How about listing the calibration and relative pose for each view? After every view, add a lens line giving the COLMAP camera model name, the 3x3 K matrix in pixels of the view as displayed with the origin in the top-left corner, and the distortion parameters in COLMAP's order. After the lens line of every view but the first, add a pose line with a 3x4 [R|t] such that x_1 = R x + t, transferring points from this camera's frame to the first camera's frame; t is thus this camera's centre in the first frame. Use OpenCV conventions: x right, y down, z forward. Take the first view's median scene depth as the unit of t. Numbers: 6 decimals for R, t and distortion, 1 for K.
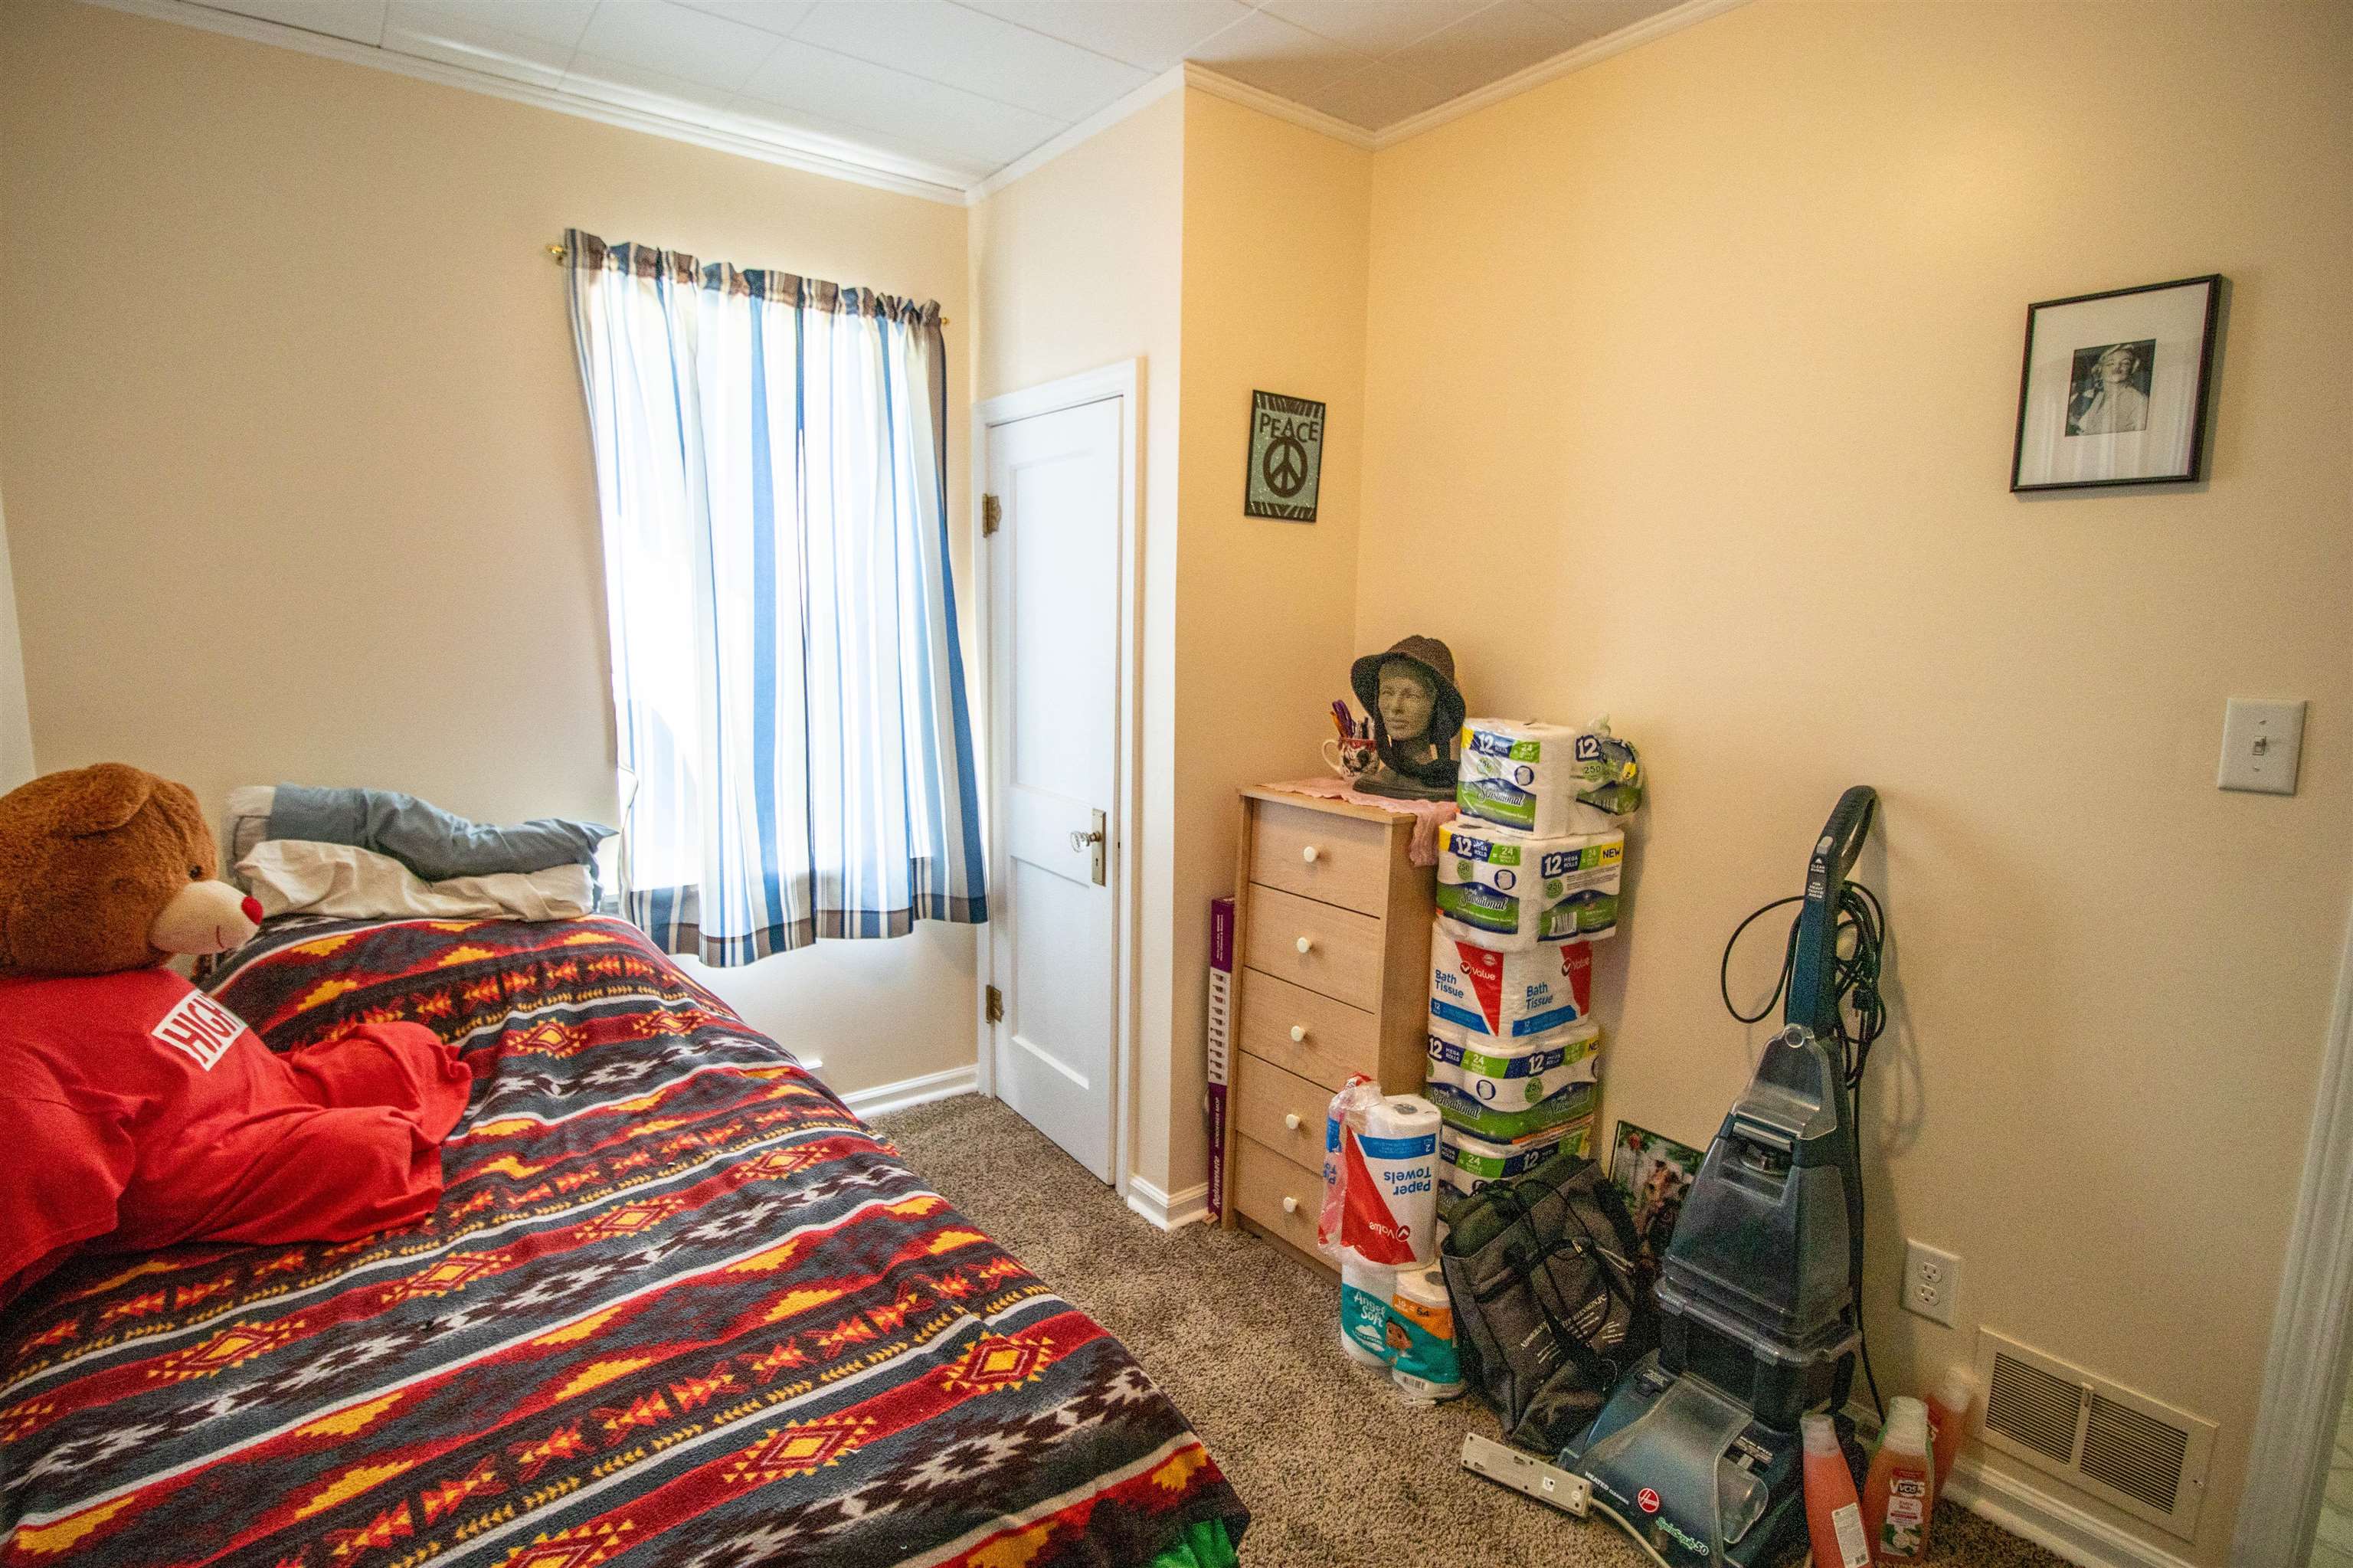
lens RADIAL K [[1160.6, 0, 1176.5], [0, 1160.6, 784.0], [0, 0, 1]] dist [0.002406, -0.016672]
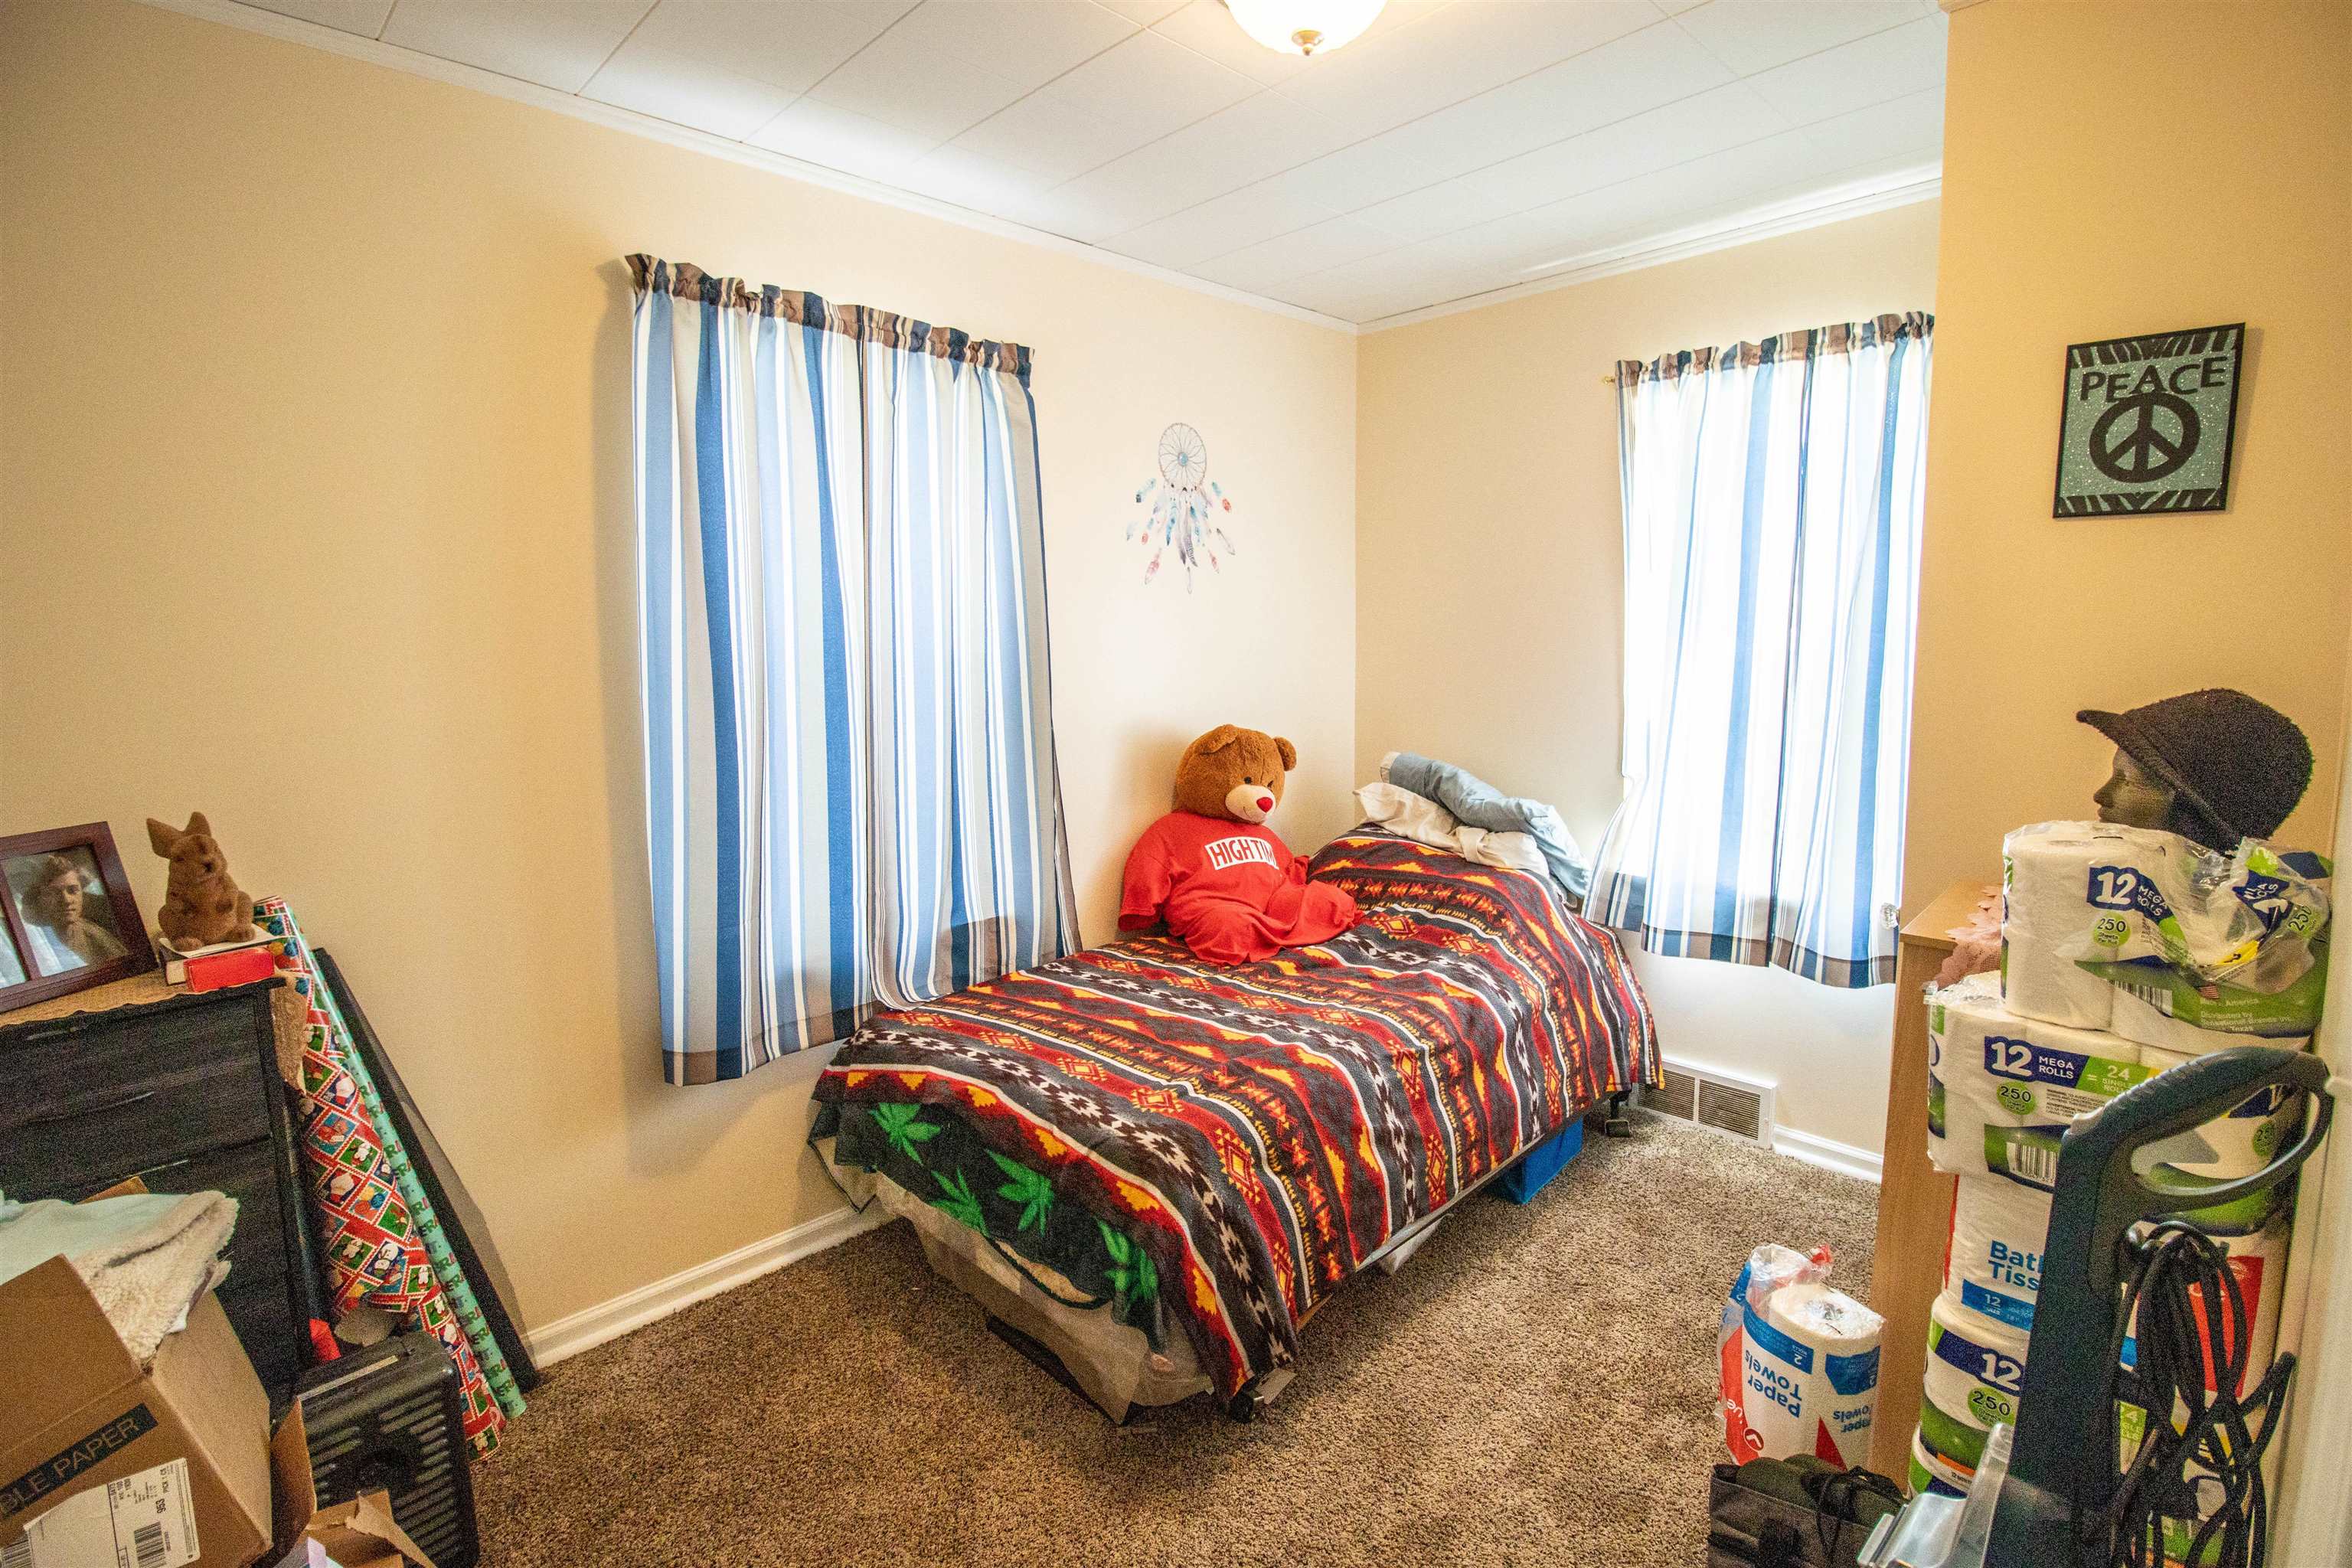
lens RADIAL K [[1160.1, 0, 1176.0], [0, 1160.1, 784.0], [0, 0, 1]] dist [0.002406, -0.016672]
pose [[0.090161, 0.111602, -0.989655, 0.839146], [-0.131486, 0.986337, 0.099249, -0.074422], [0.987209, 0.121177, 0.103603, 0.450682]]
